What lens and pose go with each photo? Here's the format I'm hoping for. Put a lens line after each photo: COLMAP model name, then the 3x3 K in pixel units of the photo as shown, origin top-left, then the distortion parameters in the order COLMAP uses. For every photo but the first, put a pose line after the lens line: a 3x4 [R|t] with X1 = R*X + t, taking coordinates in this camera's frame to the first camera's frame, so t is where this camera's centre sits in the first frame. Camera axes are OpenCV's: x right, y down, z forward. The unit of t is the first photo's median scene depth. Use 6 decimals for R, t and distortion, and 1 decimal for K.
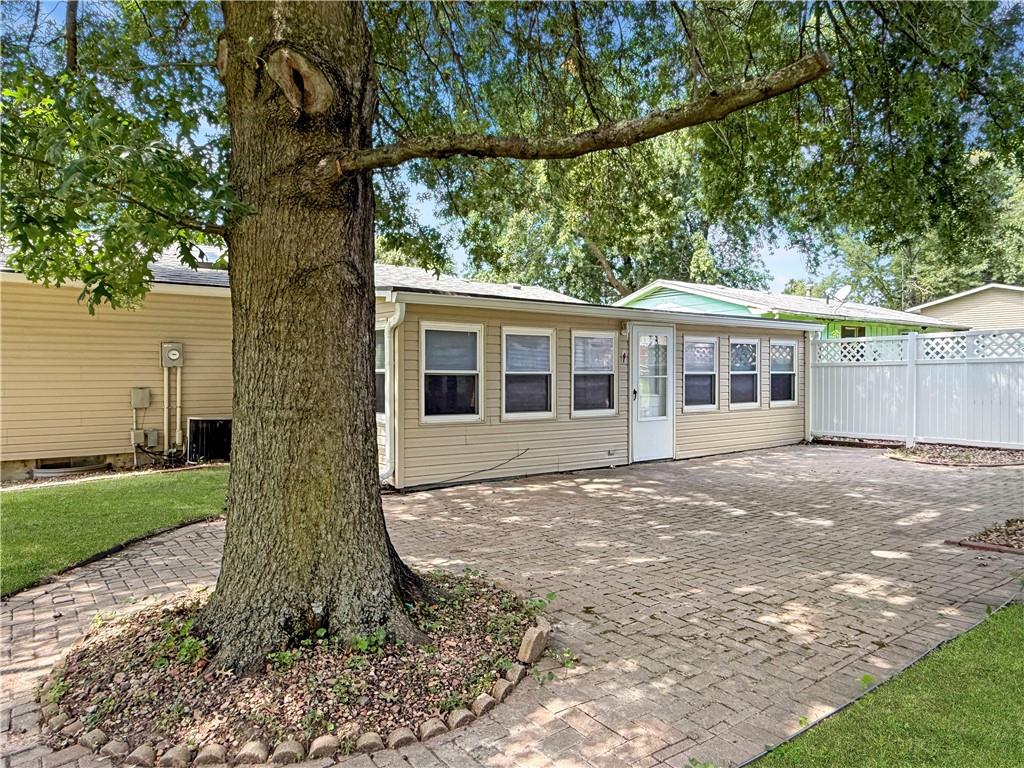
lens RADIAL K [[677.4, 0, 513.2], [0, 677.4, 392.1], [0, 0, 1]] dist [0.003959, 0.003170]
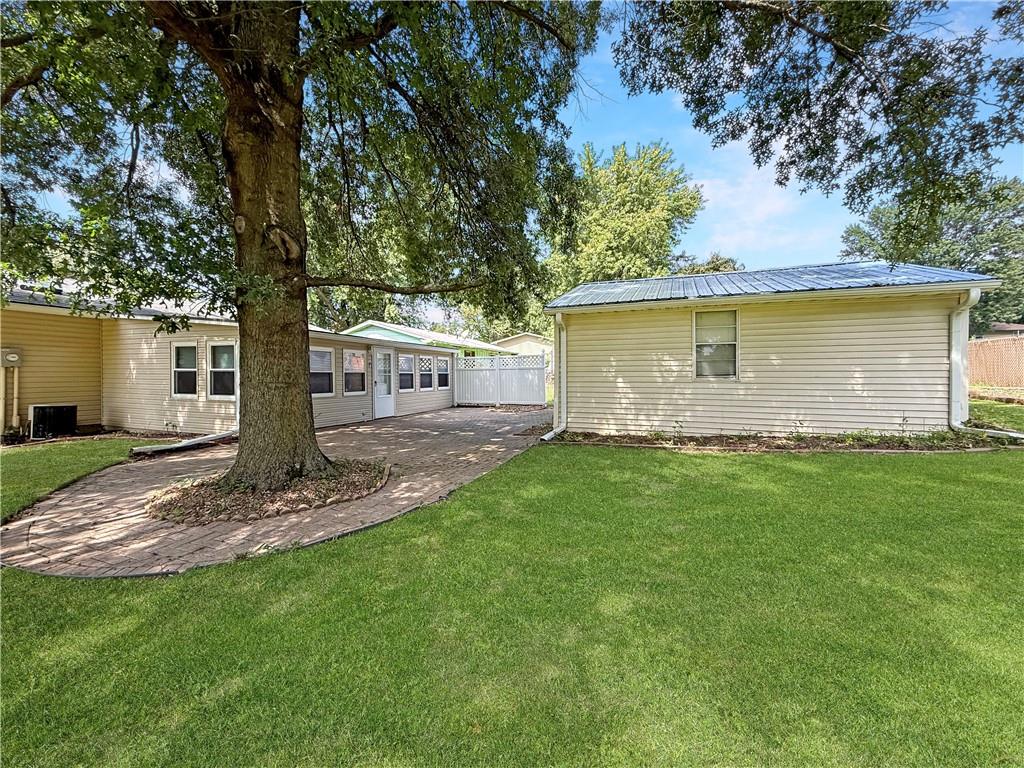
lens RADIAL K [[407.3, 0, 512.0], [0, 407.3, 384.0], [0, 0, 1]] dist [-0.000584, -0.000101]
pose [[0.837659, -0.012427, 0.546052, -0.128225], [0.016345, 0.999864, -0.002319, 0.013680], [-0.545949, 0.010868, 0.837748, -0.181547]]
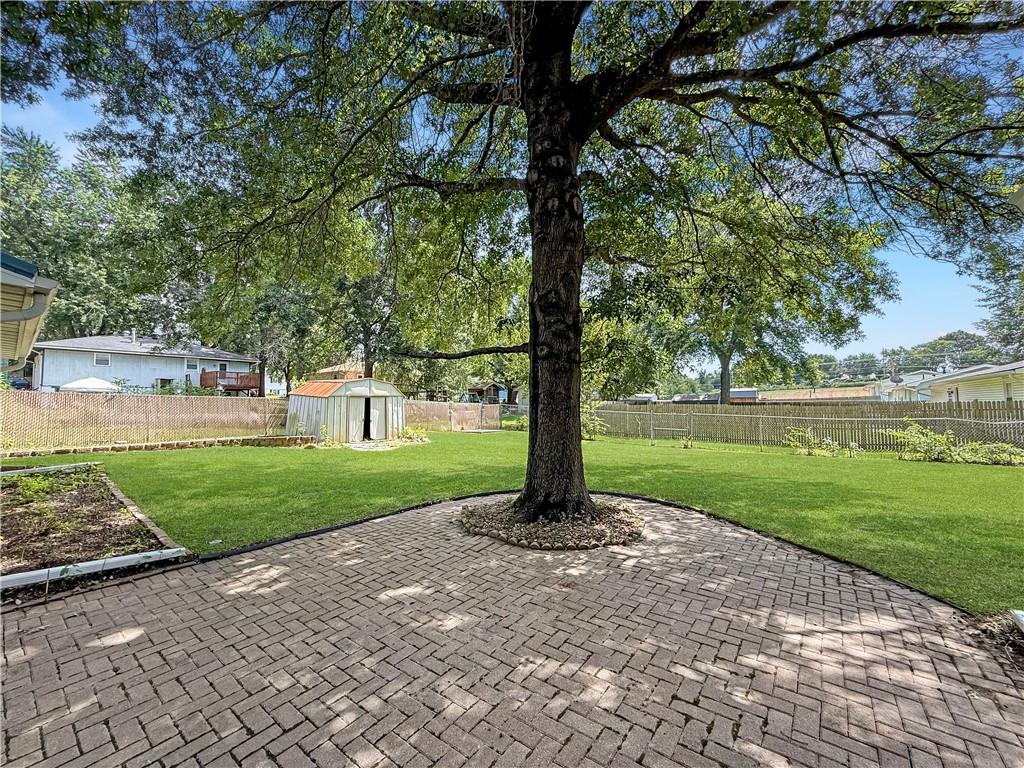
lens RADIAL K [[407.3, 0, 512.0], [0, 407.3, 384.0], [0, 0, 1]] dist [-0.000584, -0.000101]
pose [[-0.952489, -0.001788, -0.304568, 0.109566], [0.008663, 0.999419, -0.032962, -0.038809], [0.304450, -0.034034, -0.951920, 0.828534]]
